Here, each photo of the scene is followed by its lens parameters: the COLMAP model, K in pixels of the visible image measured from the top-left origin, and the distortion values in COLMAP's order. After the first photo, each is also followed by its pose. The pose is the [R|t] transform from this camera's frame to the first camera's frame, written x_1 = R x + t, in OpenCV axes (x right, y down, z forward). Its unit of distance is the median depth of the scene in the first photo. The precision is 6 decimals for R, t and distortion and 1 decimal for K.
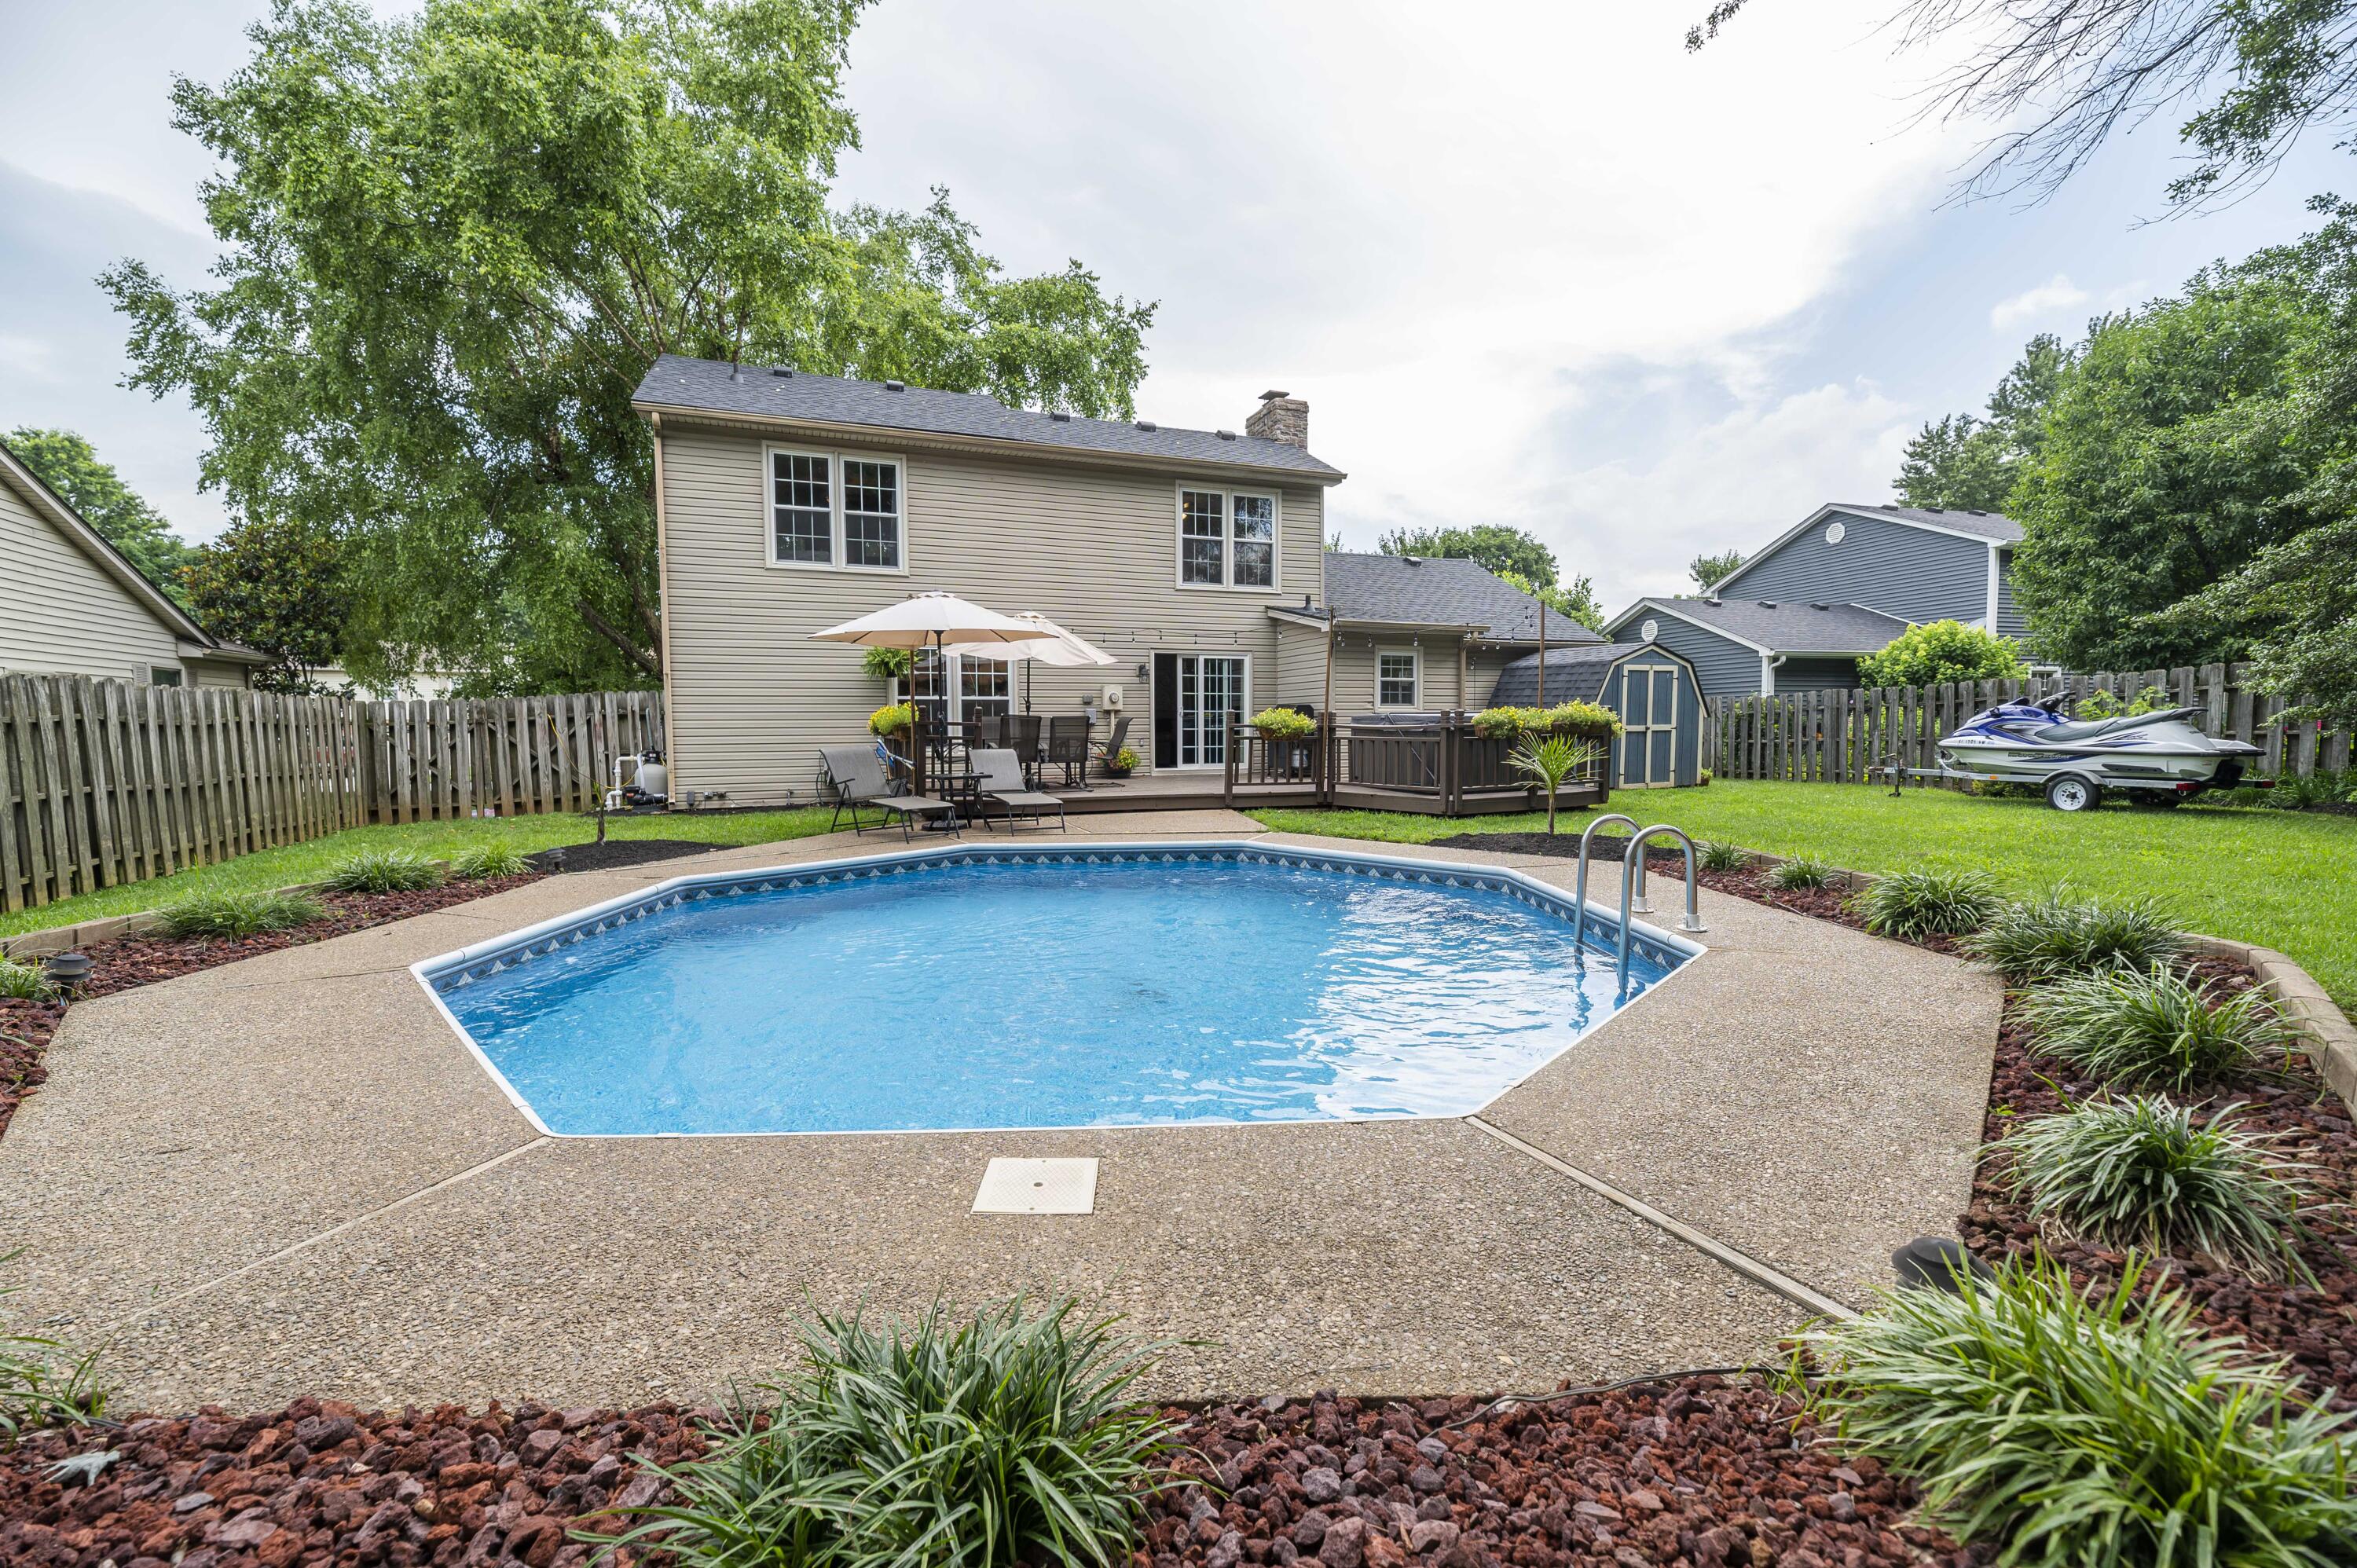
lens RADIAL K [[943.2, 0, 1172.5], [0, 943.2, 780.0], [0, 0, 1]] dist [-0.000119, 0.000280]
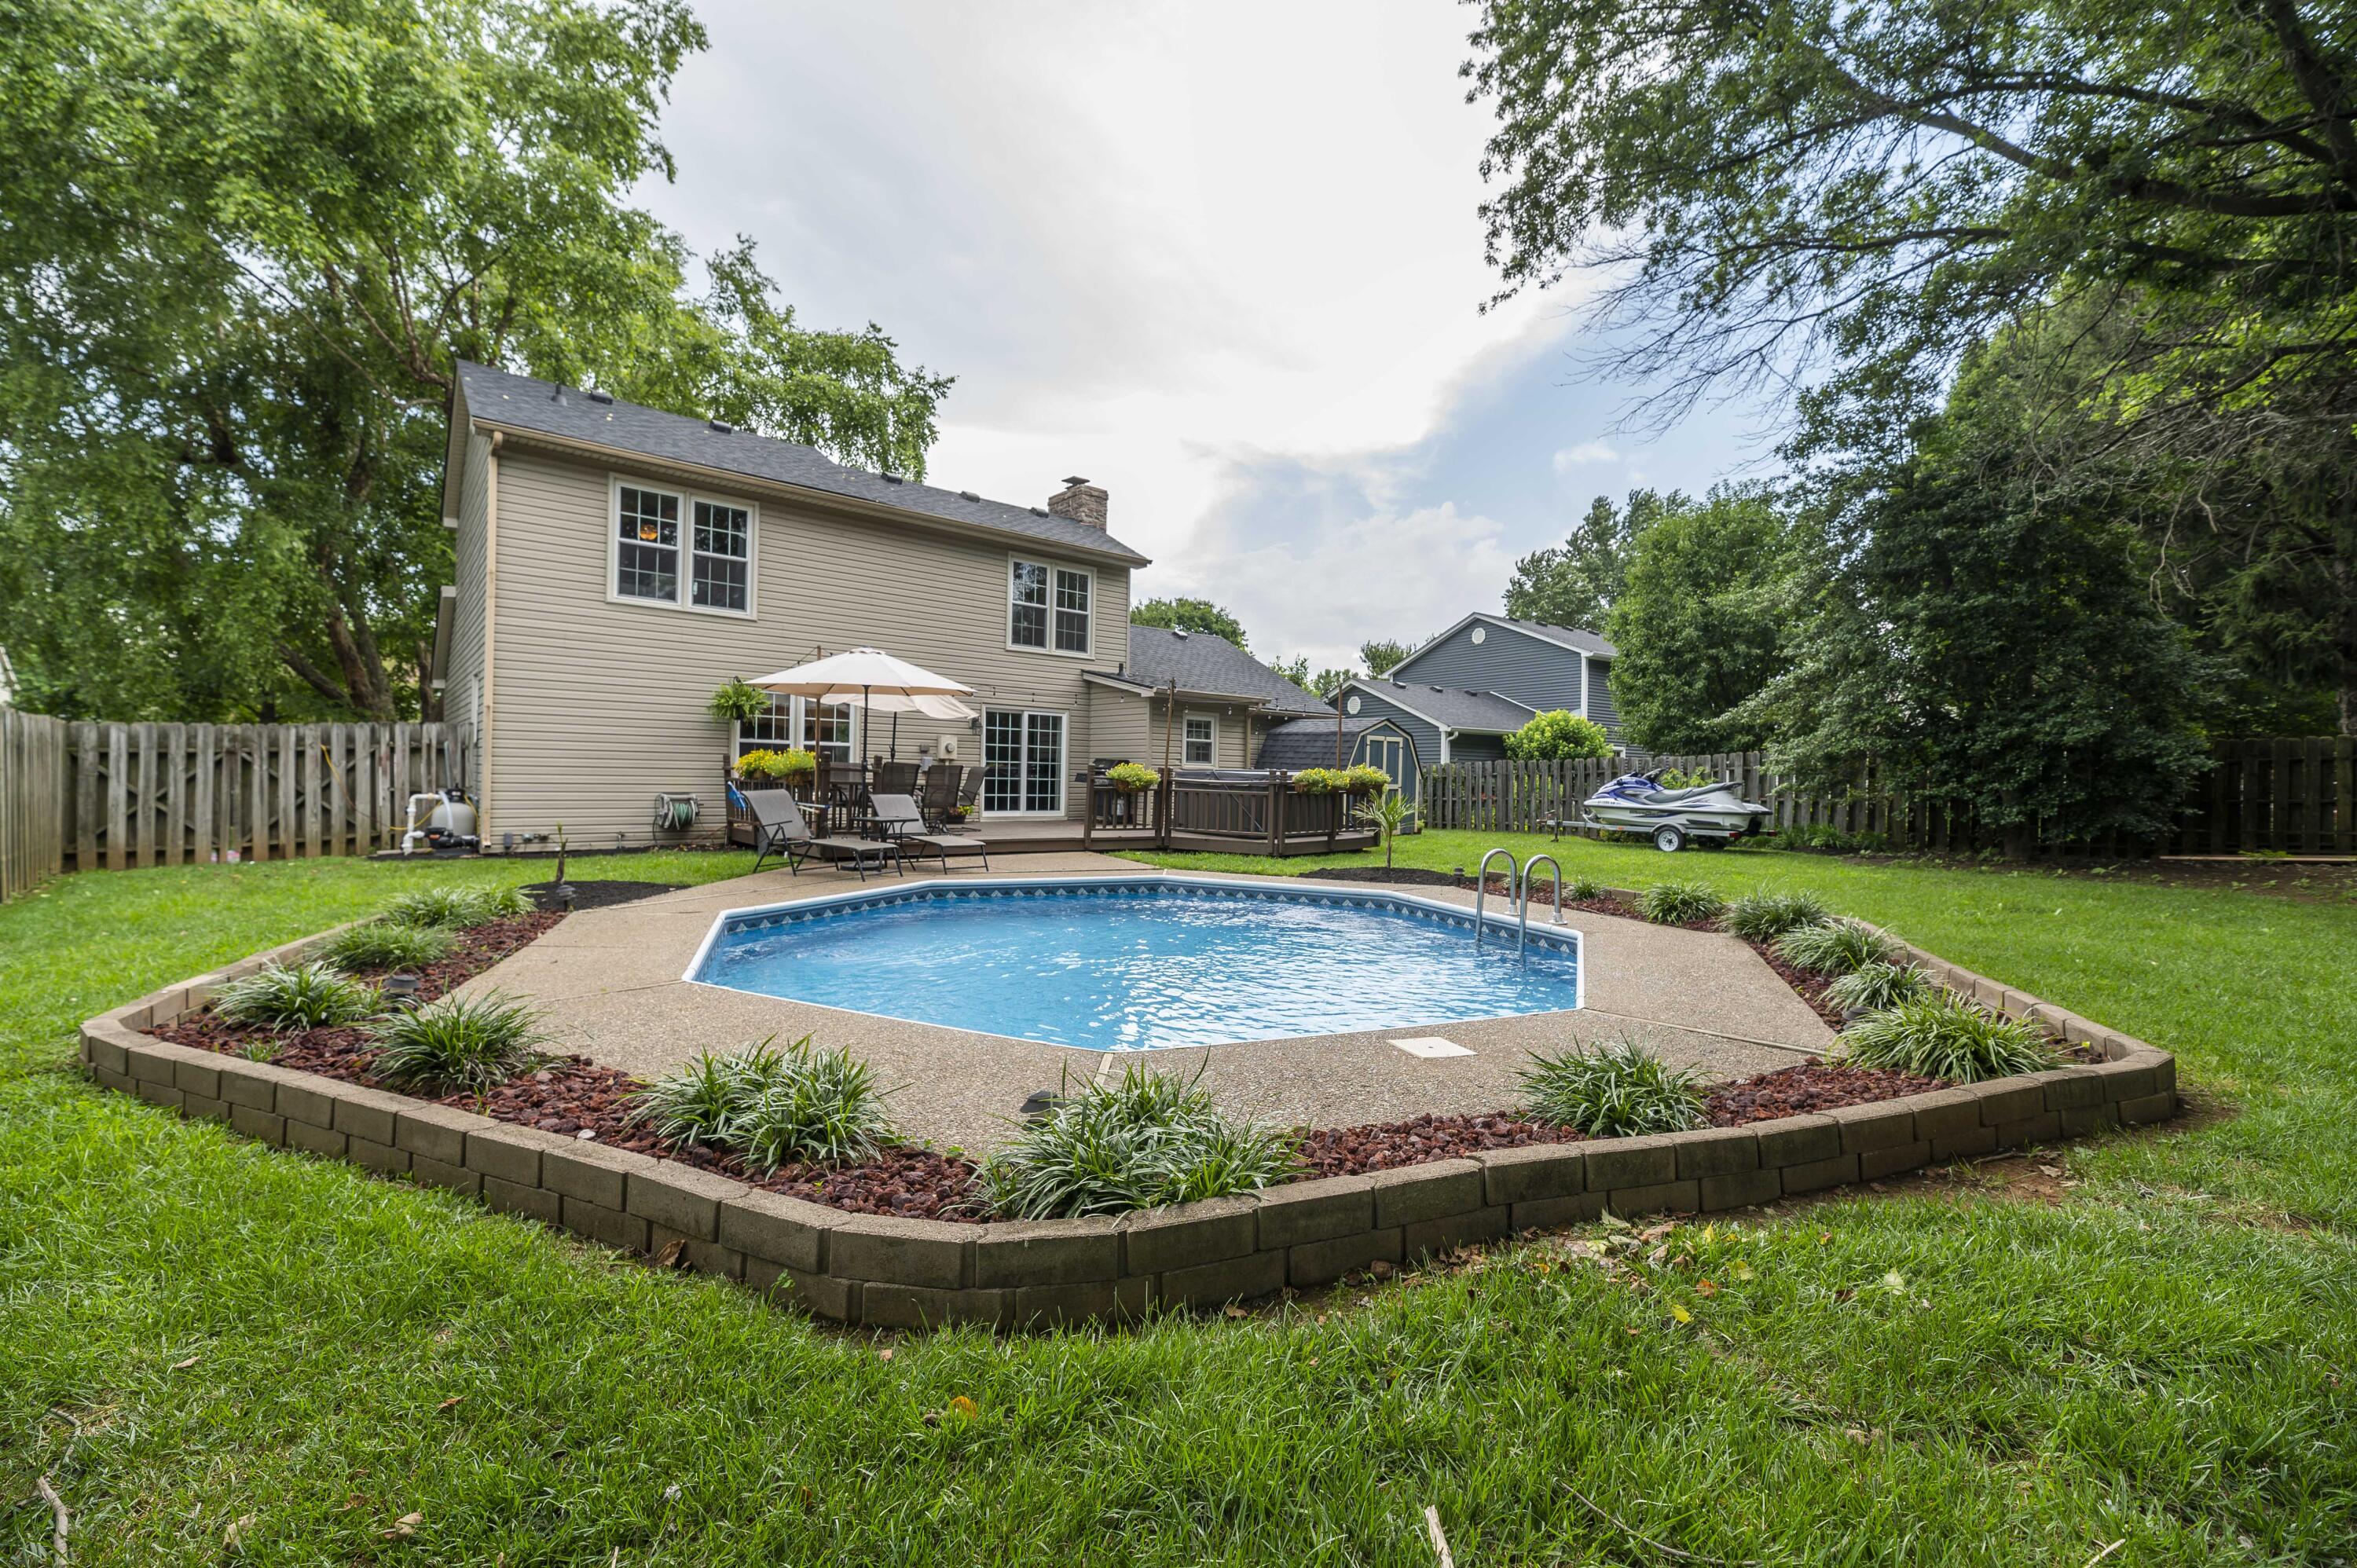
lens RADIAL K [[945.1, 0, 1161.8], [0, 945.1, 778.1], [0, 0, 1]] dist [-0.003489, -0.000975]
pose [[0.944578, 0.024897, 0.327341, -0.193810], [-0.007087, 0.998434, -0.055488, 0.004558], [-0.328210, 0.050093, 0.943276, -0.083984]]
